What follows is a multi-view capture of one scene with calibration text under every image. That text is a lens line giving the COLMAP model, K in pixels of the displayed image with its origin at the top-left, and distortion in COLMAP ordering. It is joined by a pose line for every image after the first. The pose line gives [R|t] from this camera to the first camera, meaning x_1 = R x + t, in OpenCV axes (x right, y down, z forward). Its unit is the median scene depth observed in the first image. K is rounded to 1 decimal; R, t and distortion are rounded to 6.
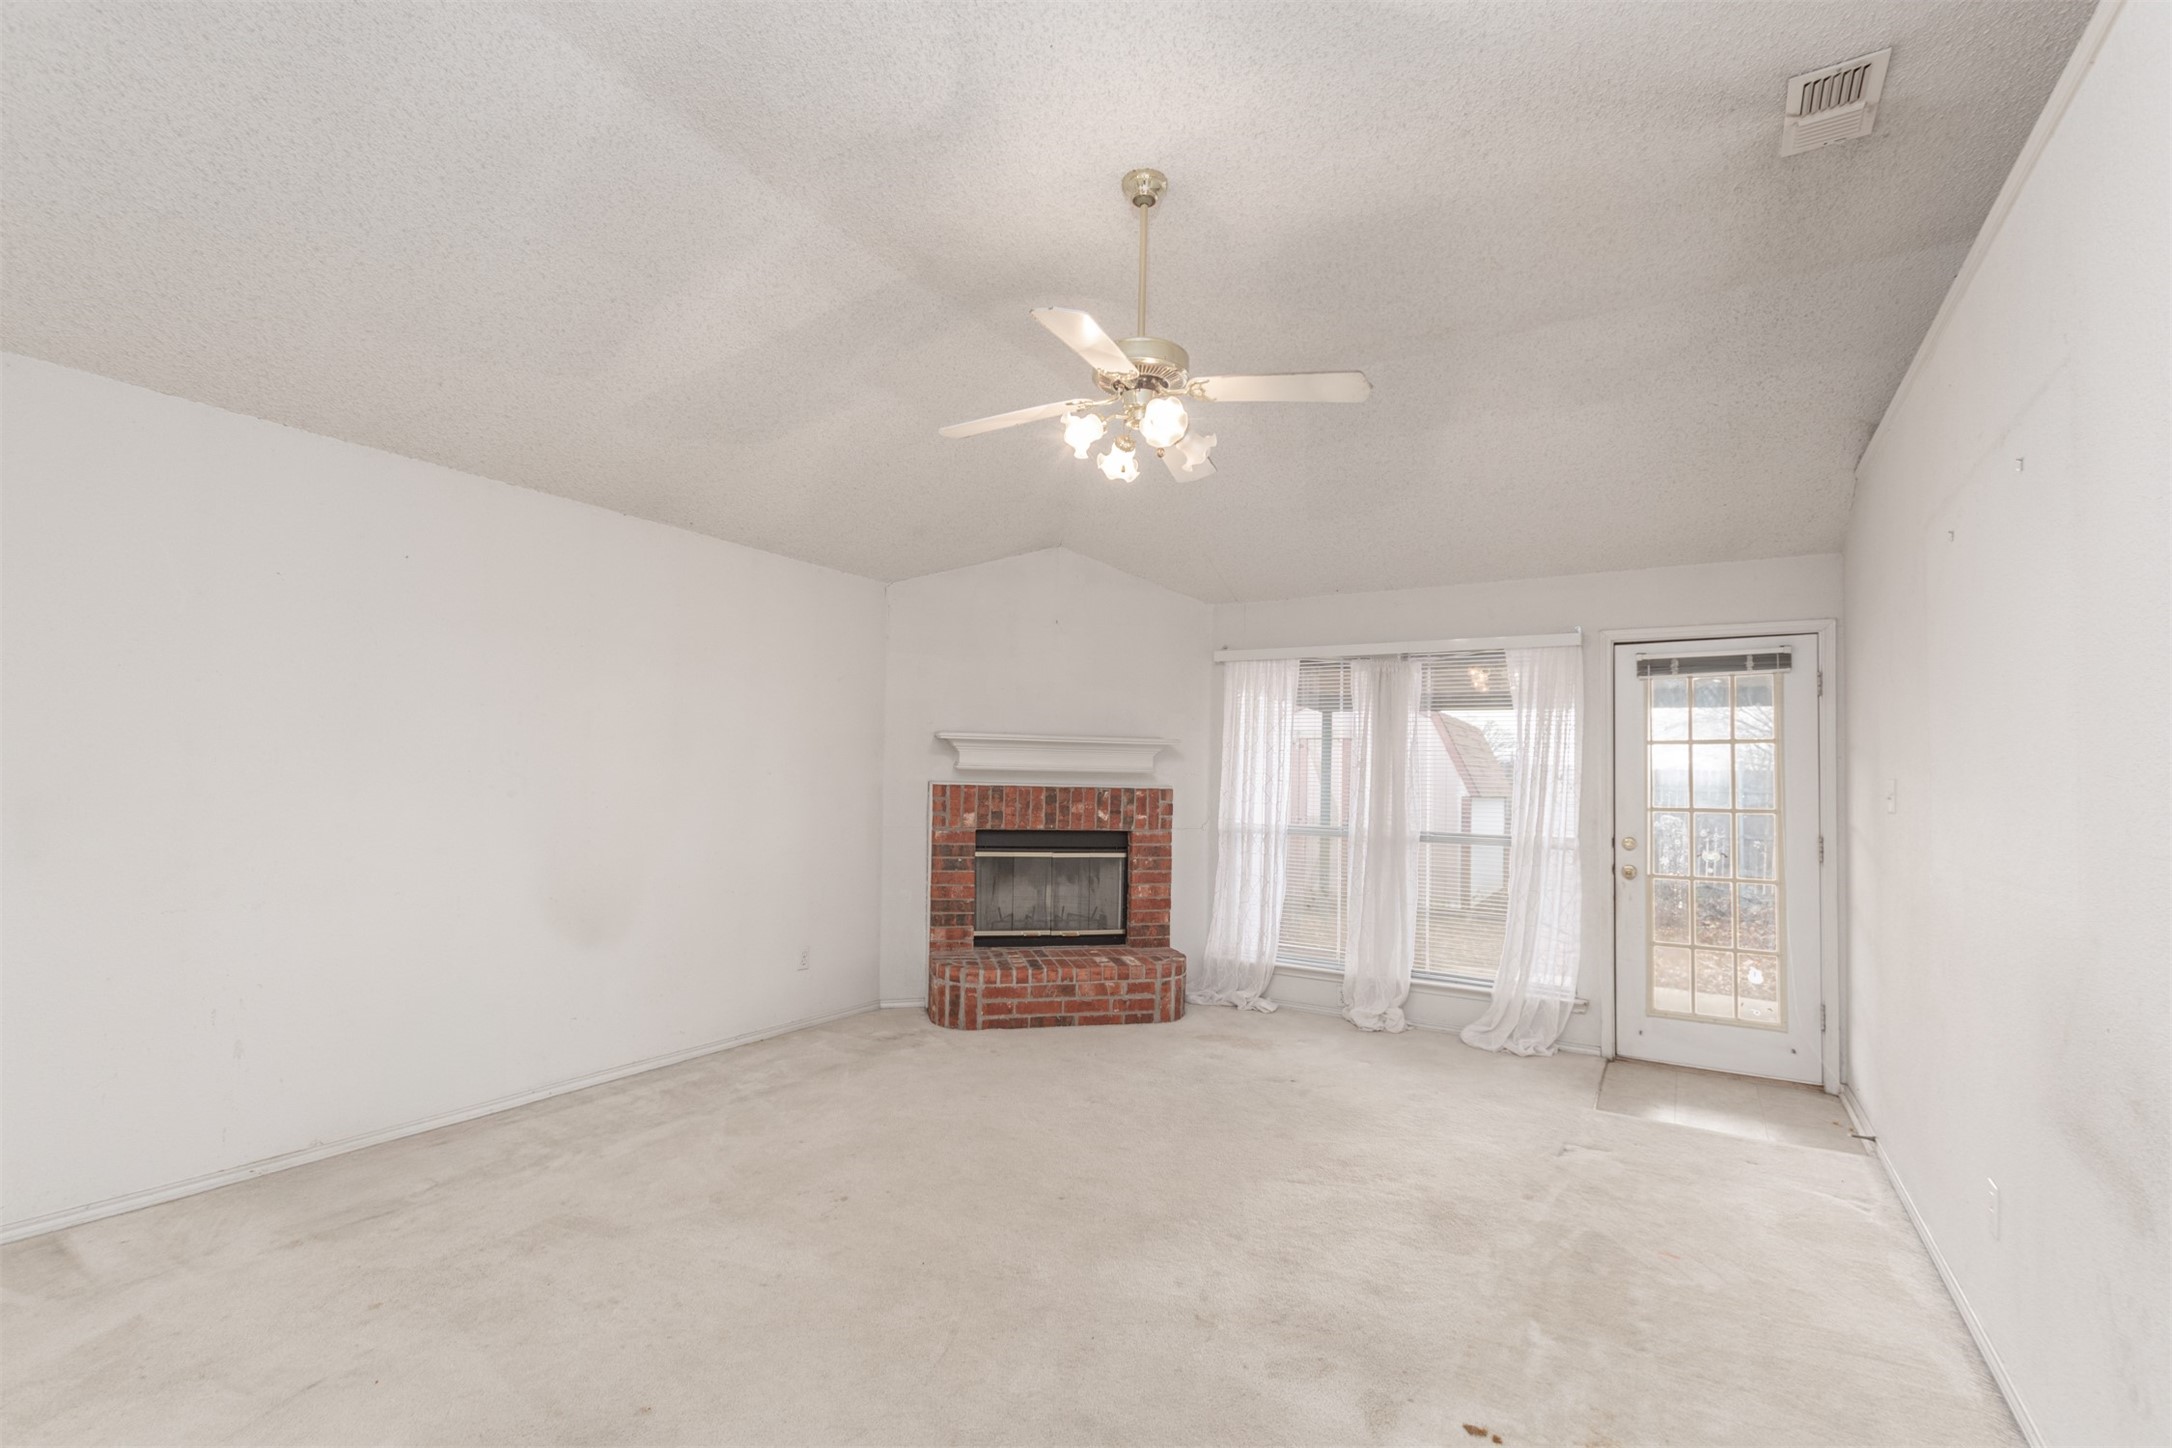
lens RADIAL K [[956.4, 0, 1088.1], [0, 956.4, 746.1], [0, 0, 1]] dist [0.000762, 0.000009]
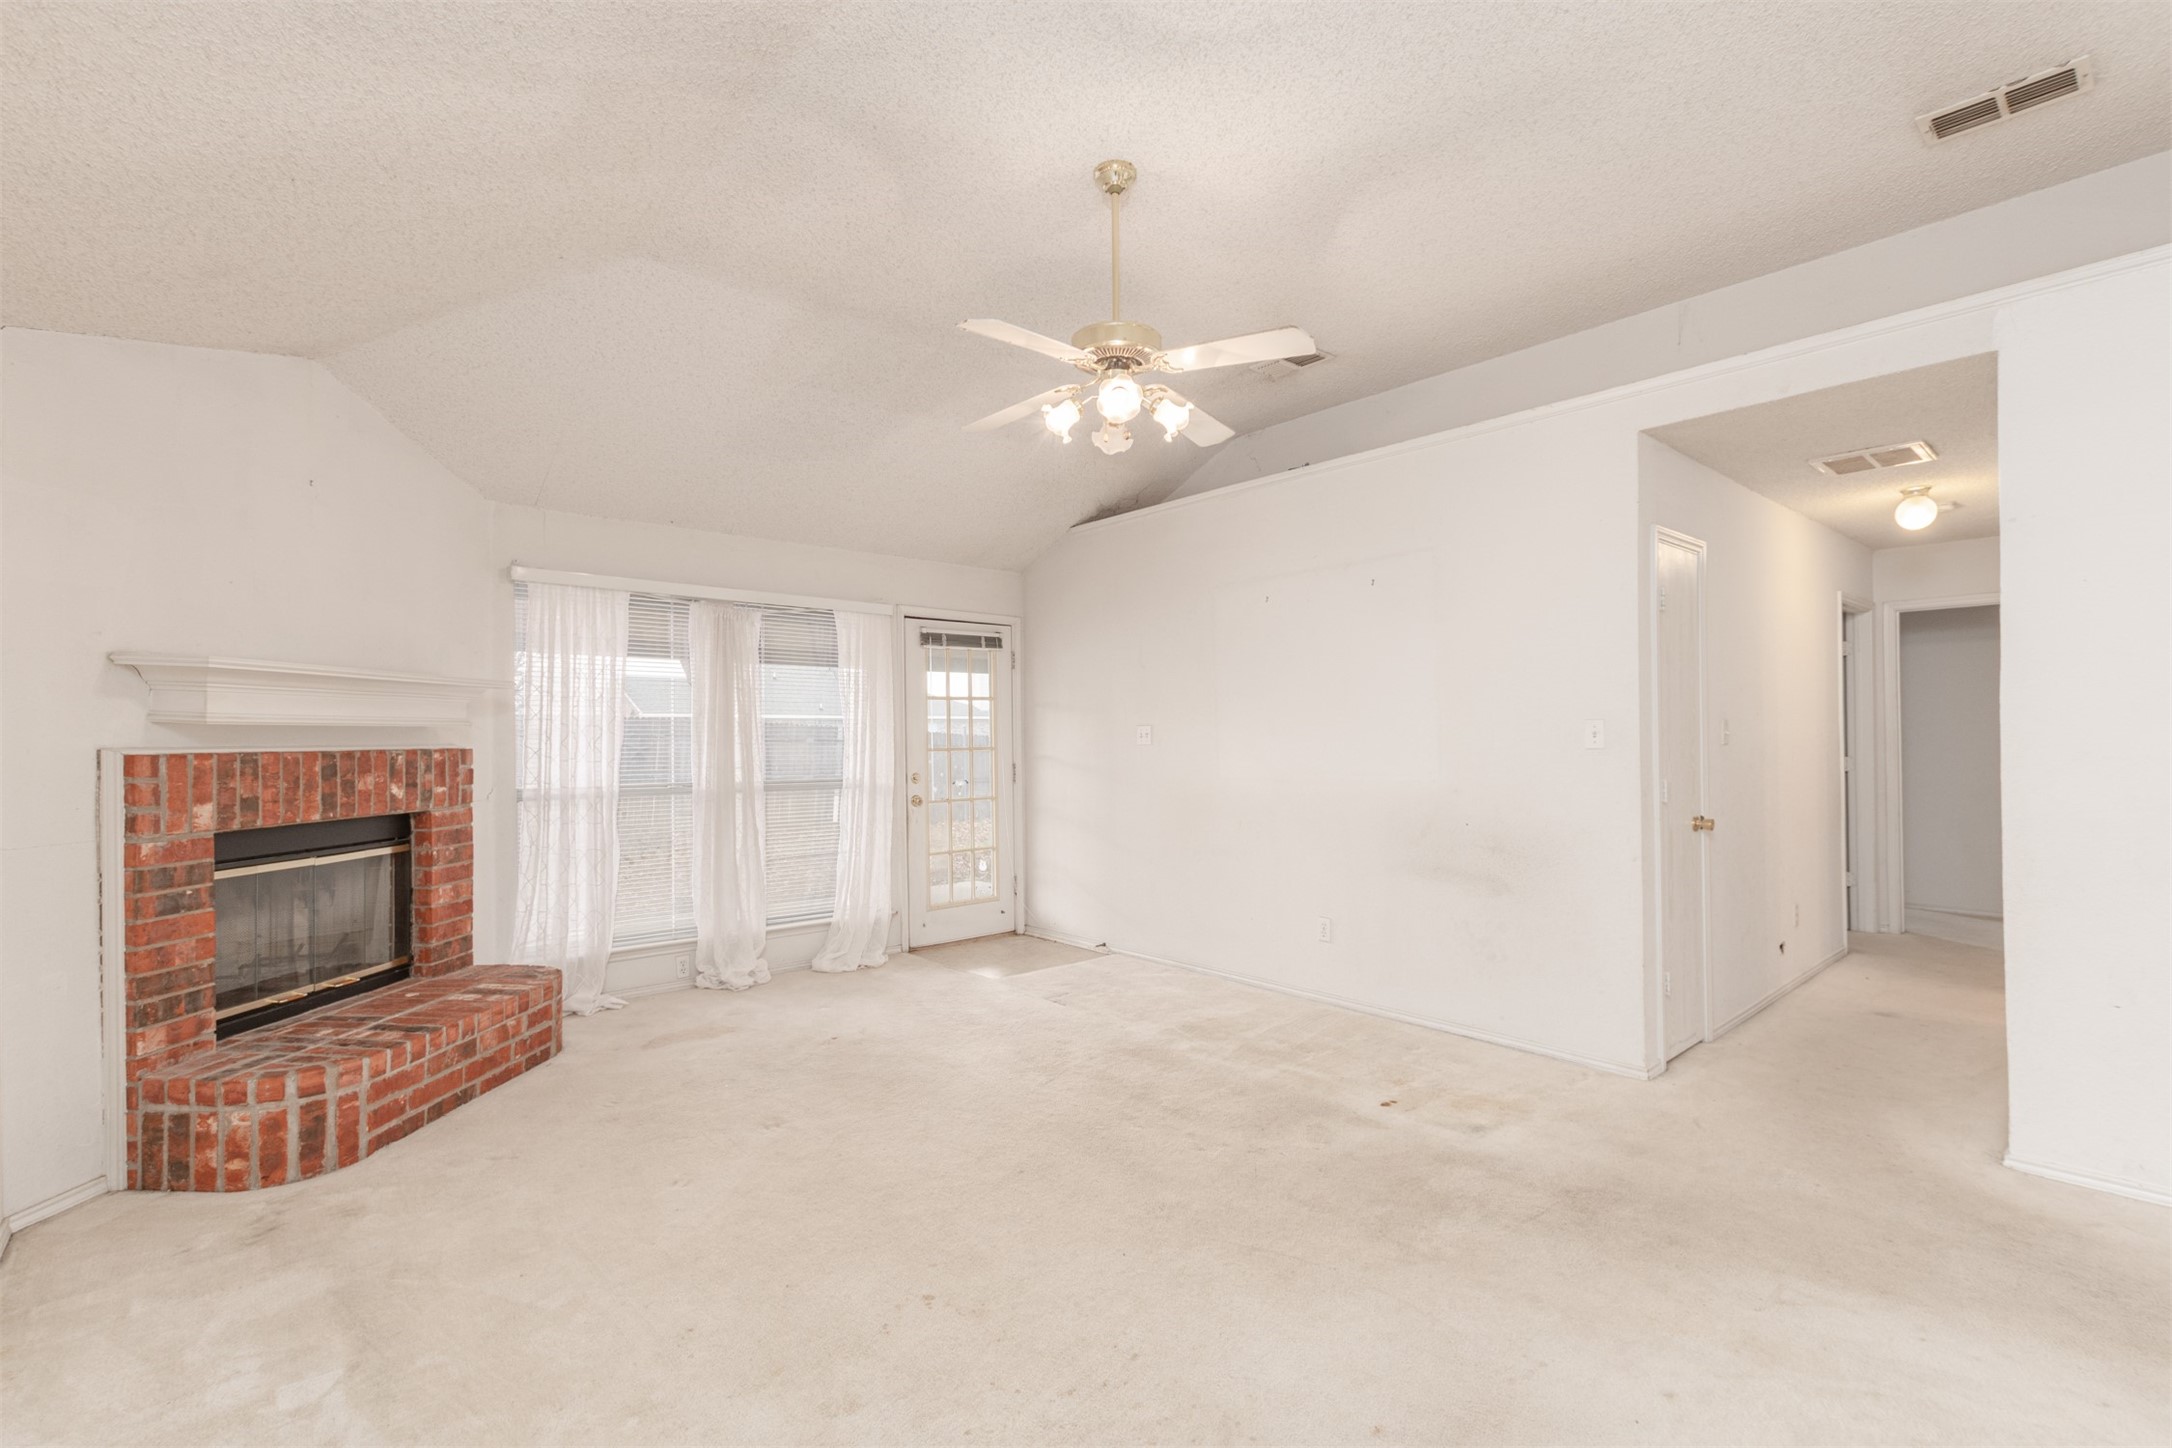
lens RADIAL K [[969.4, 0, 1086.0], [0, 969.4, 724.0], [0, 0, 1]] dist [-0.001363, -0.000440]
pose [[0.298345, -0.010529, 0.954400, -0.504622], [-0.023194, 0.999564, 0.018278, 0.002221], [-0.954176, -0.027590, 0.297971, 0.357235]]
